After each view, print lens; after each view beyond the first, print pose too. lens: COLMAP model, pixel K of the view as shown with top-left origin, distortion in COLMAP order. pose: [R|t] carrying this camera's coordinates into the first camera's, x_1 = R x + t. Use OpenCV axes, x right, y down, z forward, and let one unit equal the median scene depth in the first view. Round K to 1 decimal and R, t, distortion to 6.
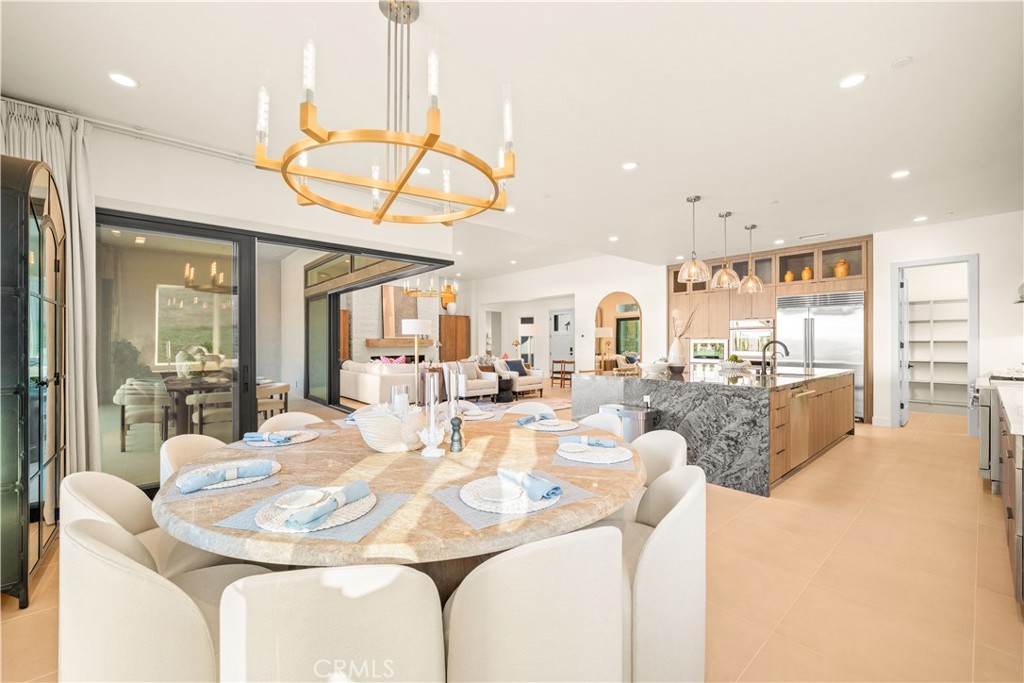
lens RADIAL K [[413.1, 0, 512.0], [0, 413.1, 341.5], [0, 0, 1]] dist [-0.000007, -0.000002]
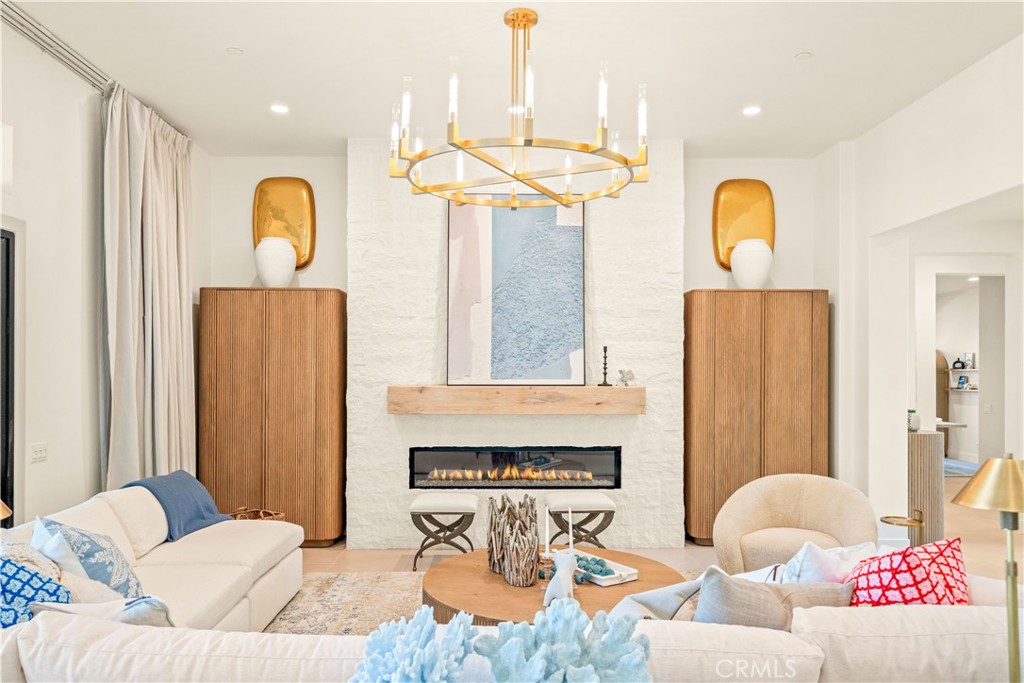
lens RADIAL K [[705.6, 0, 511.9], [0, 705.6, 368.5], [0, 0, 1]] dist [0.002813, 0.000722]
pose [[0.773332, 0.001905, -0.633998, 0.019745], [-0.001469, 0.999998, 0.001214, -0.018856], [0.633999, -0.000008, 0.773334, 0.654011]]
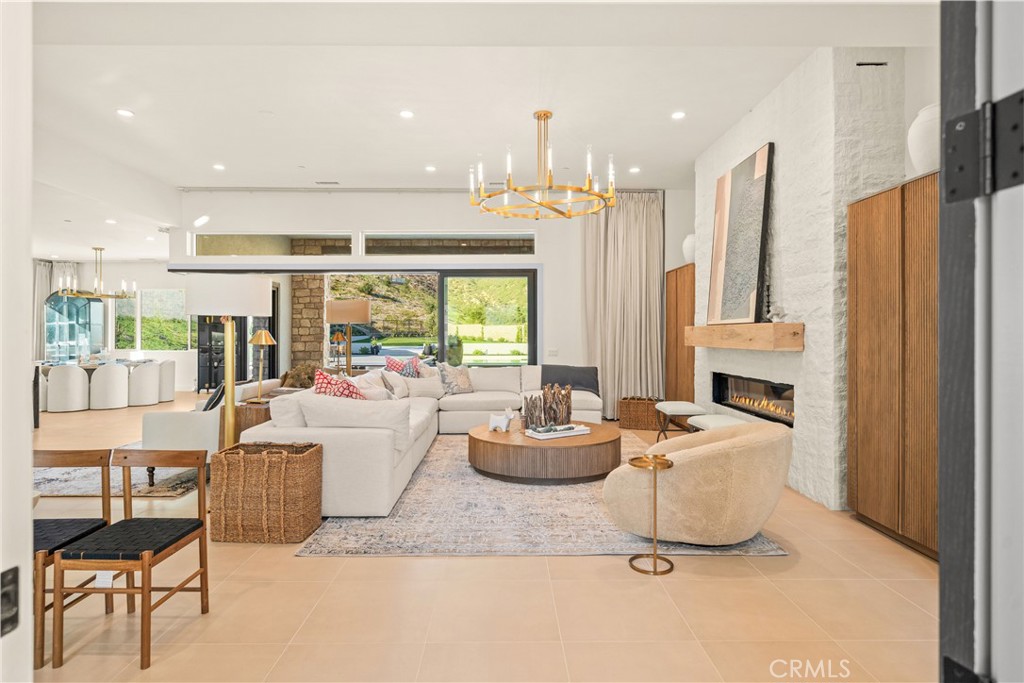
lens RADIAL K [[541.6, 0, 509.8], [0, 541.6, 335.0], [0, 0, 1]] dist [-0.000245, 0.000041]
pose [[-0.647371, 0.000221, -0.762175, 0.169270], [0.001001, 0.999999, -0.000560, 0.001382], [0.762174, -0.001125, -0.647371, 1.162971]]
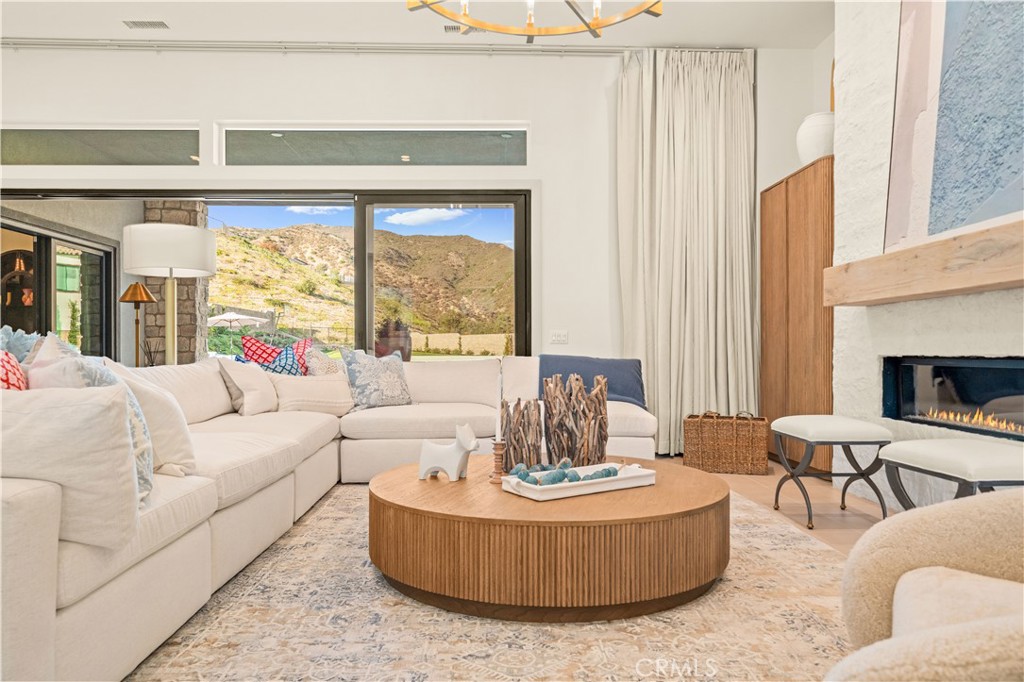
lens RADIAL K [[685.0, 0, 510.0], [0, 685.0, 358.1], [0, 0, 1]] dist [0.000374, -0.000106]
pose [[-0.633652, 0.008169, -0.773575, 0.018332], [0.003283, 0.999964, 0.007871, 0.033084], [0.773611, 0.002448, -0.633656, 1.048048]]
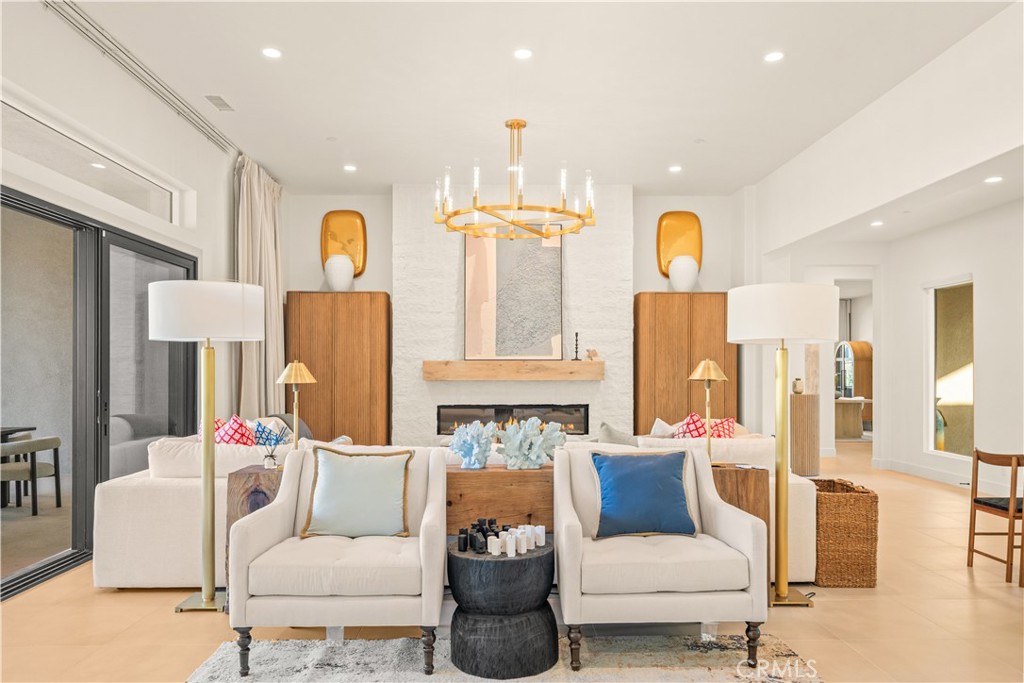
lens RADIAL K [[705.6, 0, 511.9], [0, 705.6, 368.5], [0, 0, 1]] dist [0.002813, 0.000722]
pose [[0.775249, -0.000080, -0.631655, 0.140885], [0.000407, 1.000000, 0.000372, 0.000371], [0.631655, -0.000546, 0.775249, 0.505252]]
